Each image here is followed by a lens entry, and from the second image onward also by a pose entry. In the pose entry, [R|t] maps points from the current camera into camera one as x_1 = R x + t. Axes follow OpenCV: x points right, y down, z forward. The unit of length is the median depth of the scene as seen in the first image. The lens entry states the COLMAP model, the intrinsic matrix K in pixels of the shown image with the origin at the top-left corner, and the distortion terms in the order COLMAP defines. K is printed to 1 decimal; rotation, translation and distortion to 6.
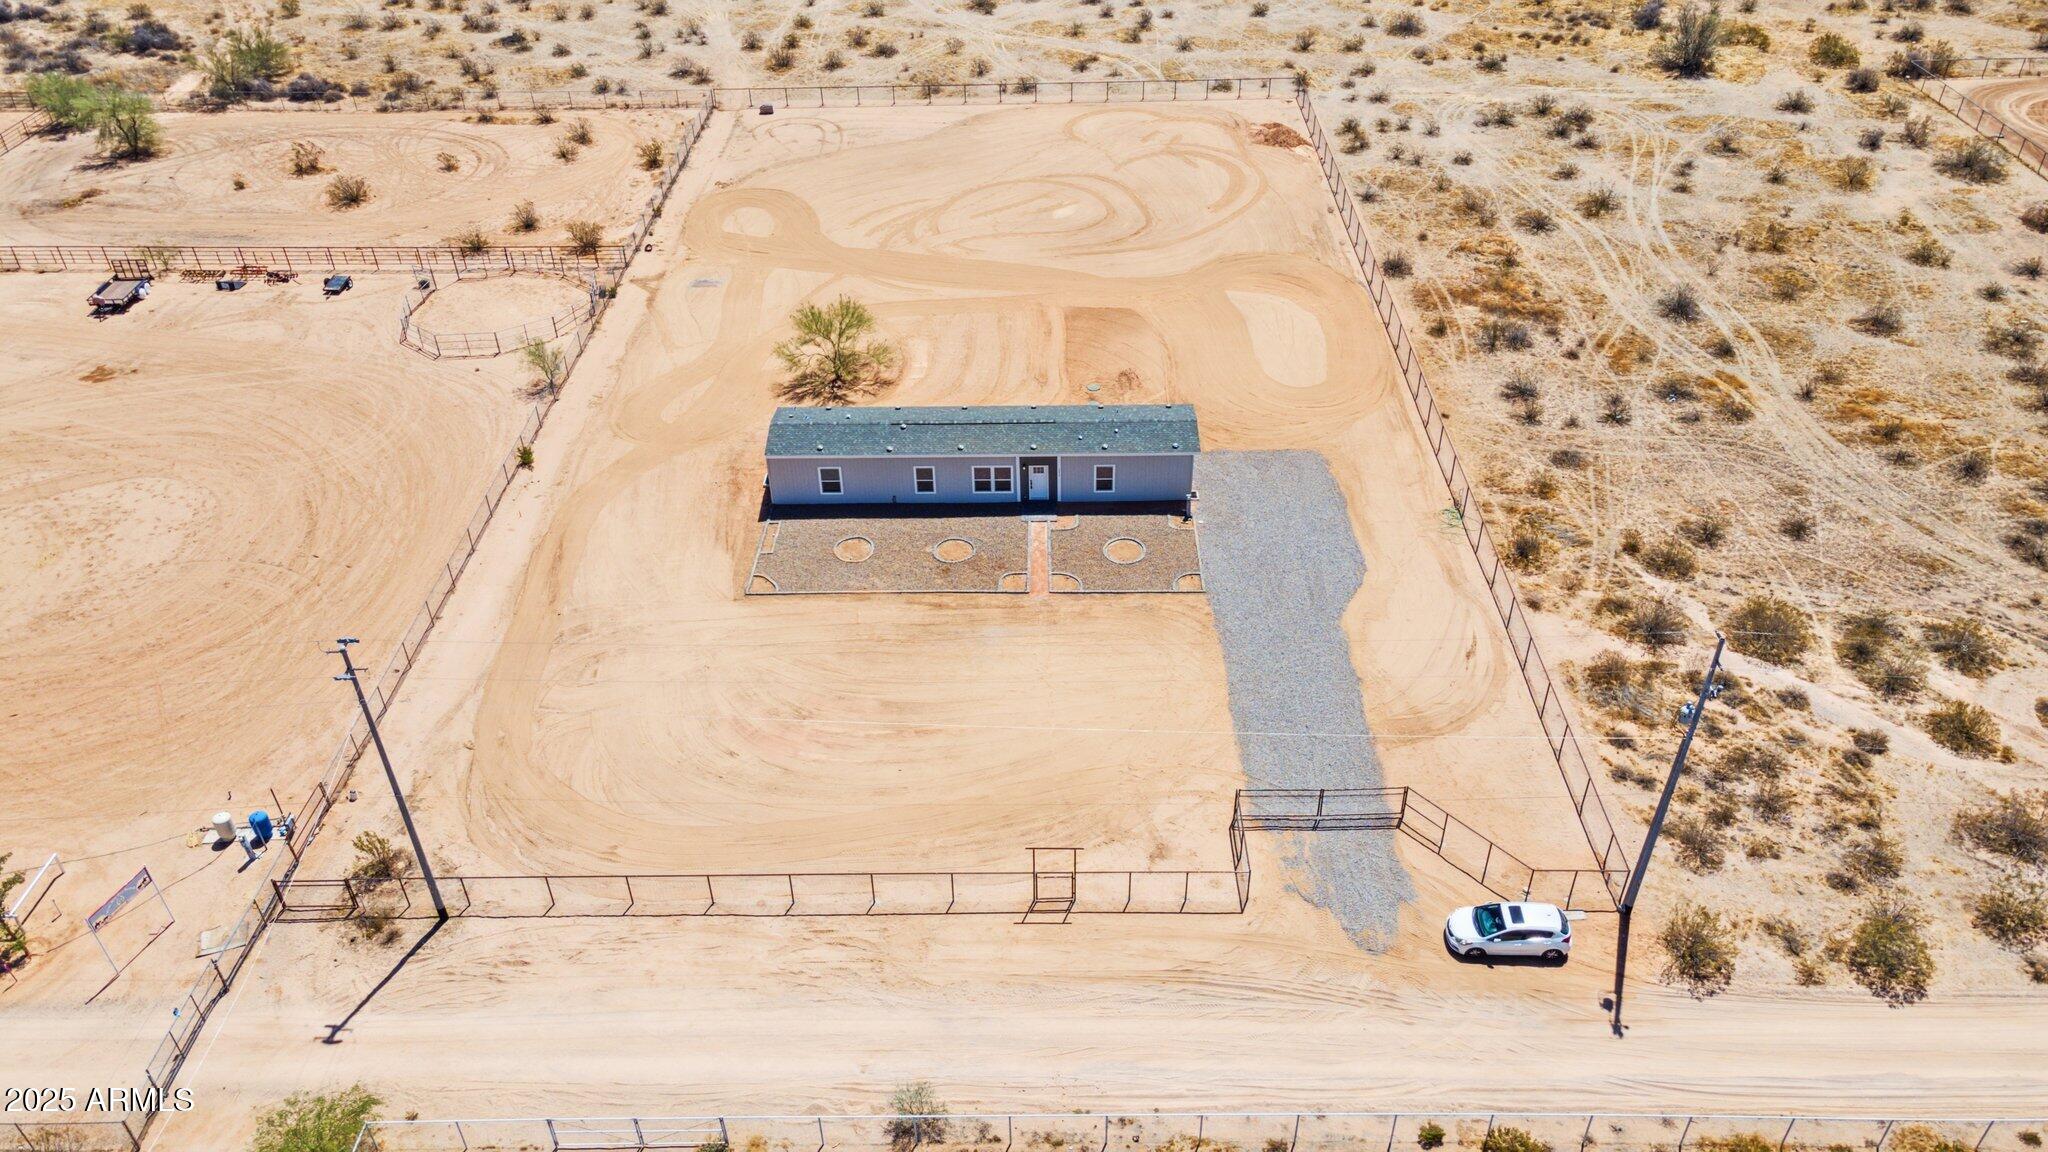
lens RADIAL K [[1490.7, 0, 1037.4], [0, 1490.7, 574.7], [0, 0, 1]] dist [0.026580, 0.041911]
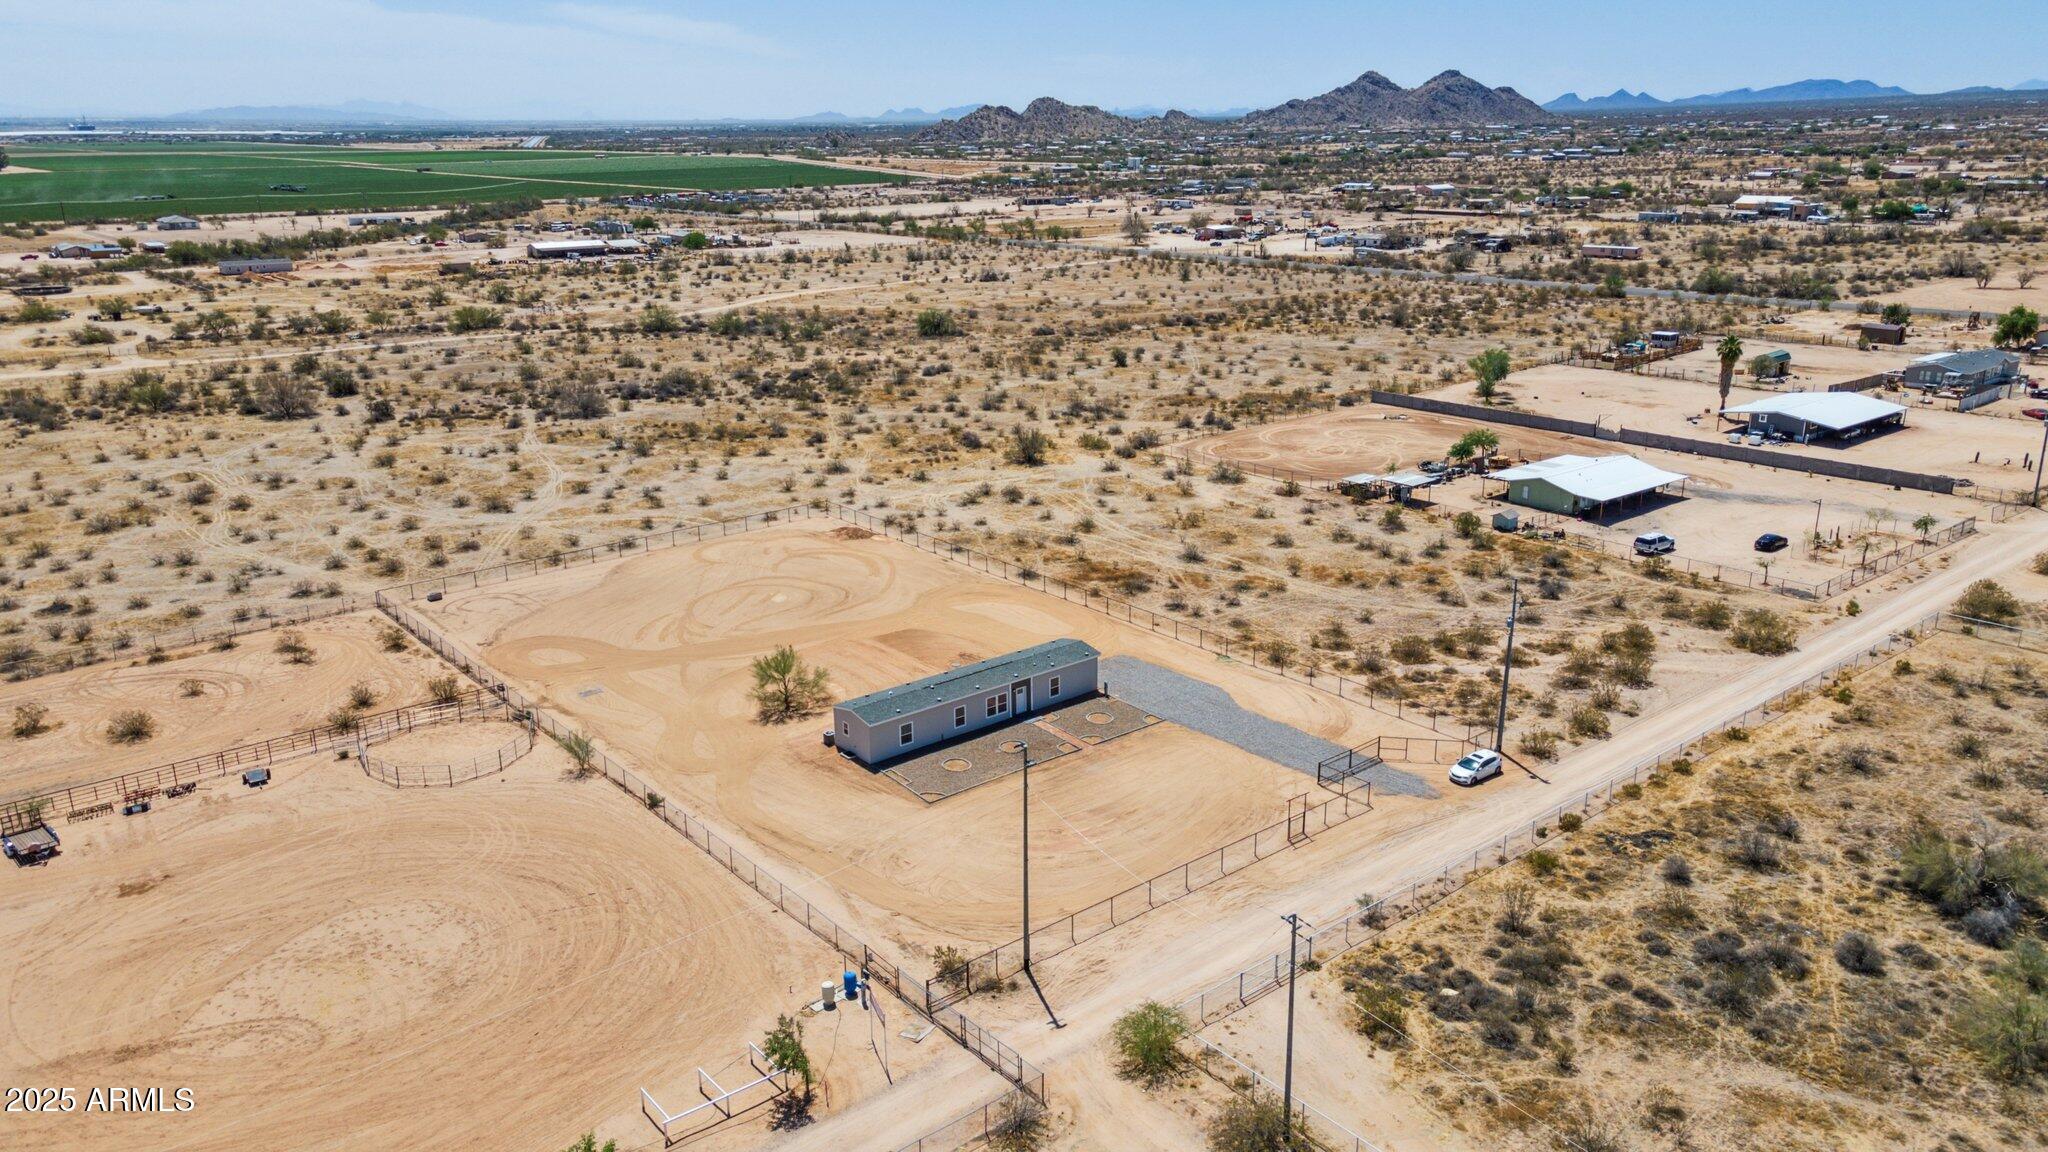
lens RADIAL K [[1490.7, 0, 1035.5], [0, 1490.7, 575.9], [0, 0, 1]] dist [0.026580, 0.041911]
pose [[0.765319, -0.183564, 0.616921, -0.743174], [0.380213, 0.902303, -0.203193, 0.112510], [-0.519351, 0.390069, 0.760342, -0.155273]]
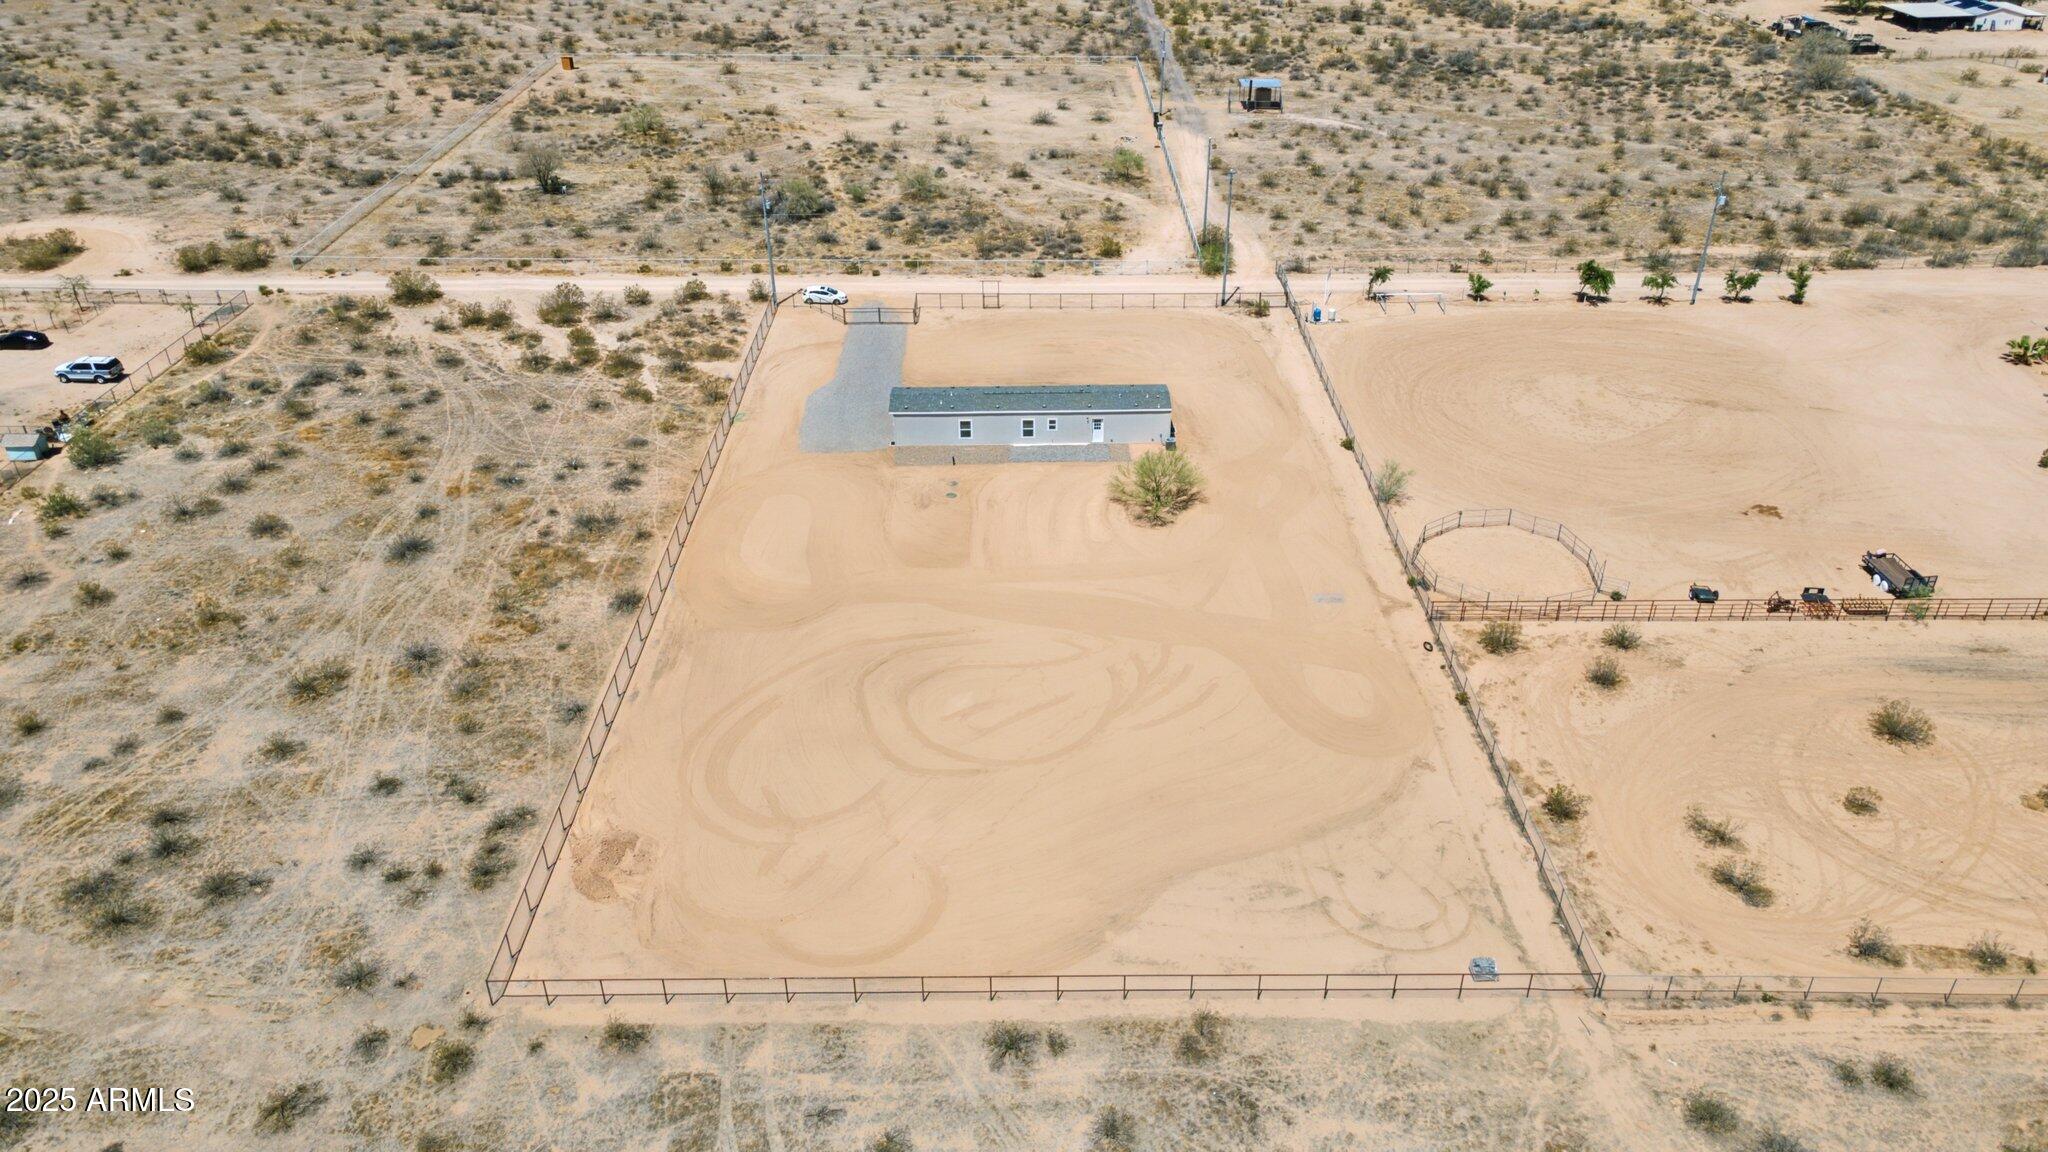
lens RADIAL K [[1490.7, 0, 1037.7], [0, 1490.7, 572.8], [0, 0, 1]] dist [0.026580, 0.041911]
pose [[-0.999676, 0.023902, -0.008716, -0.023293], [0.001511, 0.397764, 0.917487, -1.216068], [0.025396, 0.917176, -0.397671, 1.509598]]
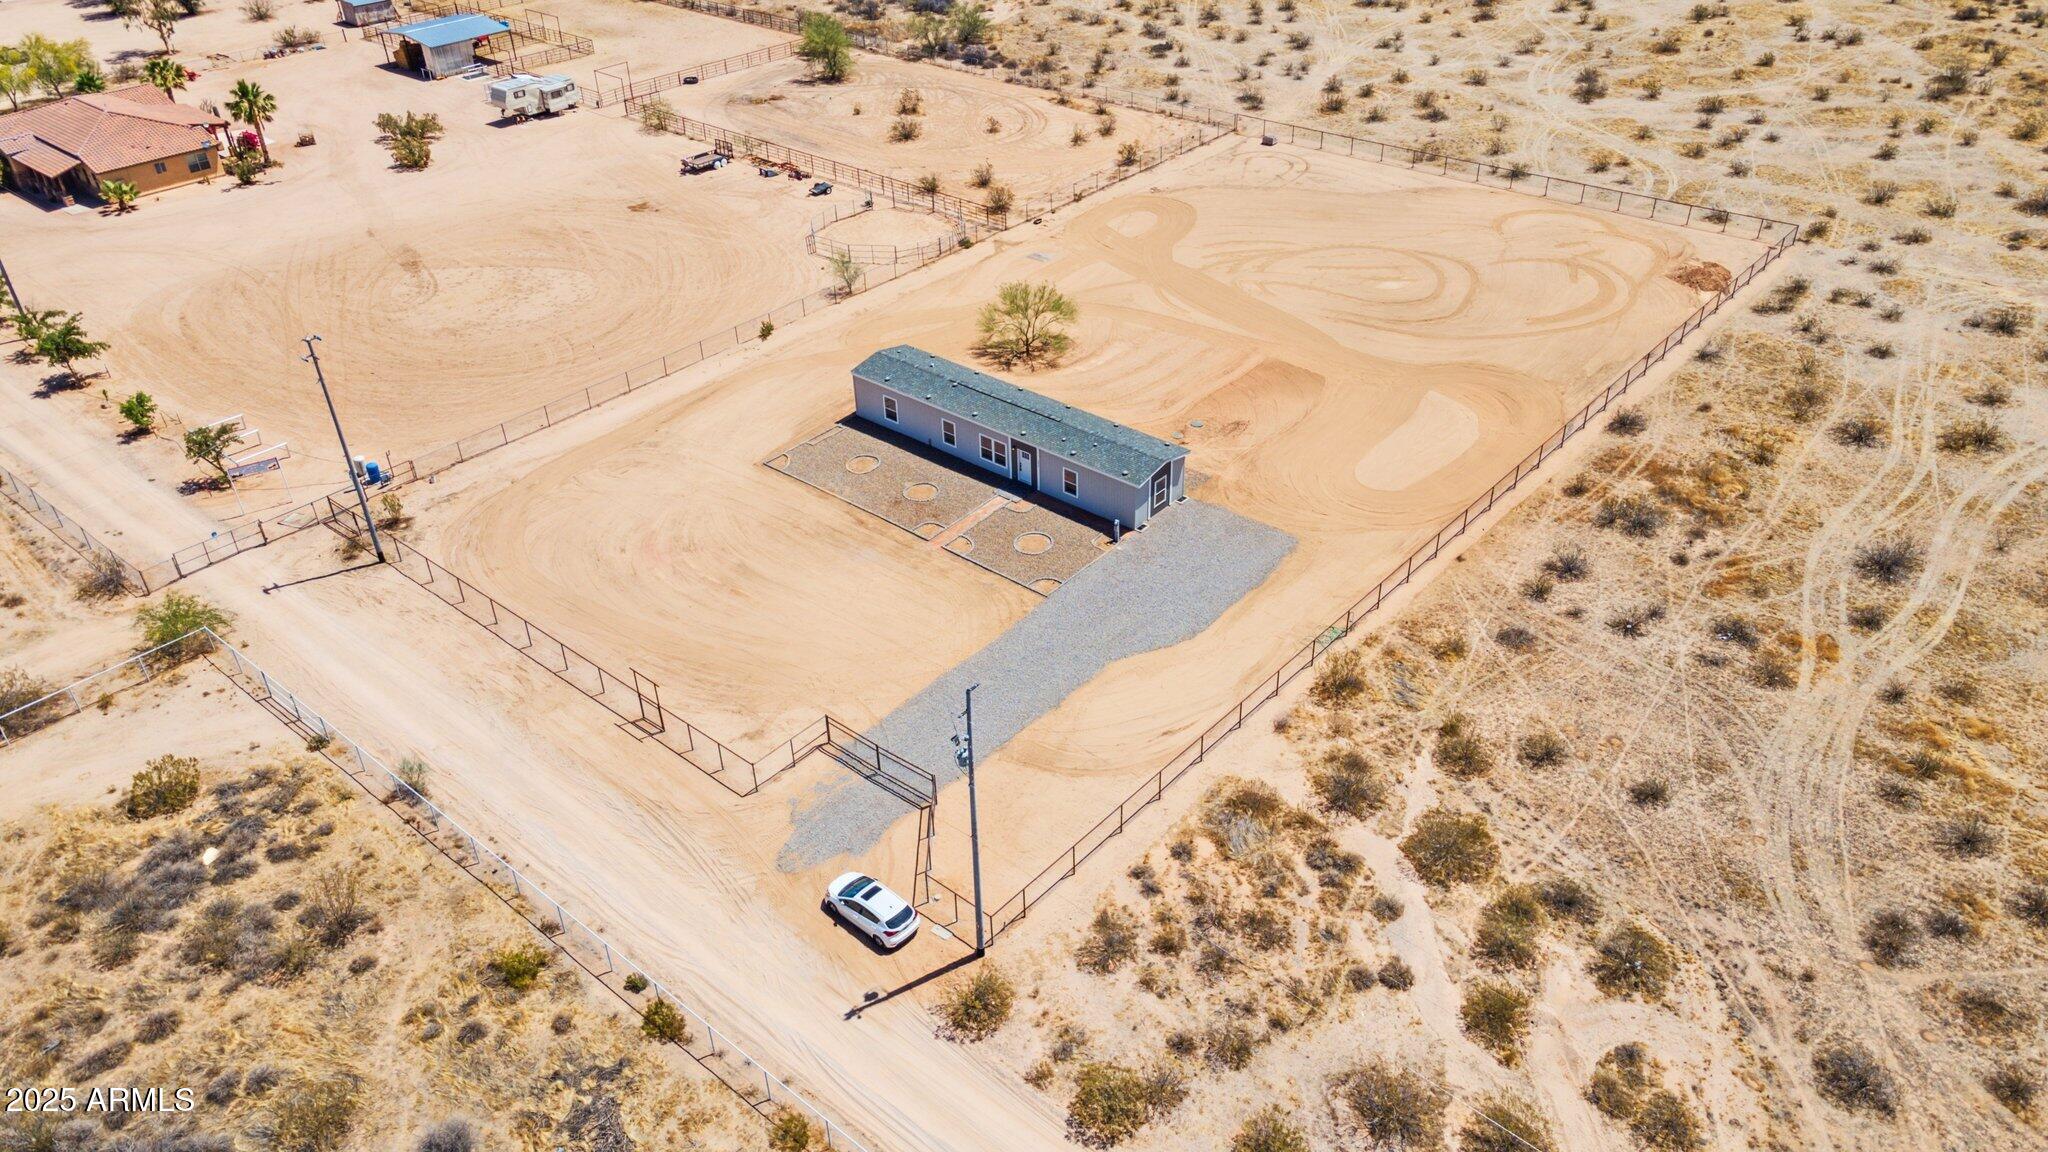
lens RADIAL K [[1490.7, 0, 1040.4], [0, 1490.7, 578.7], [0, 0, 1]] dist [0.026580, 0.041911]
pose [[0.765197, 0.358620, -0.534664, 0.532188], [-0.373211, 0.923798, 0.085498, -0.070983], [0.524583, 0.134120, 0.840728, 0.073862]]
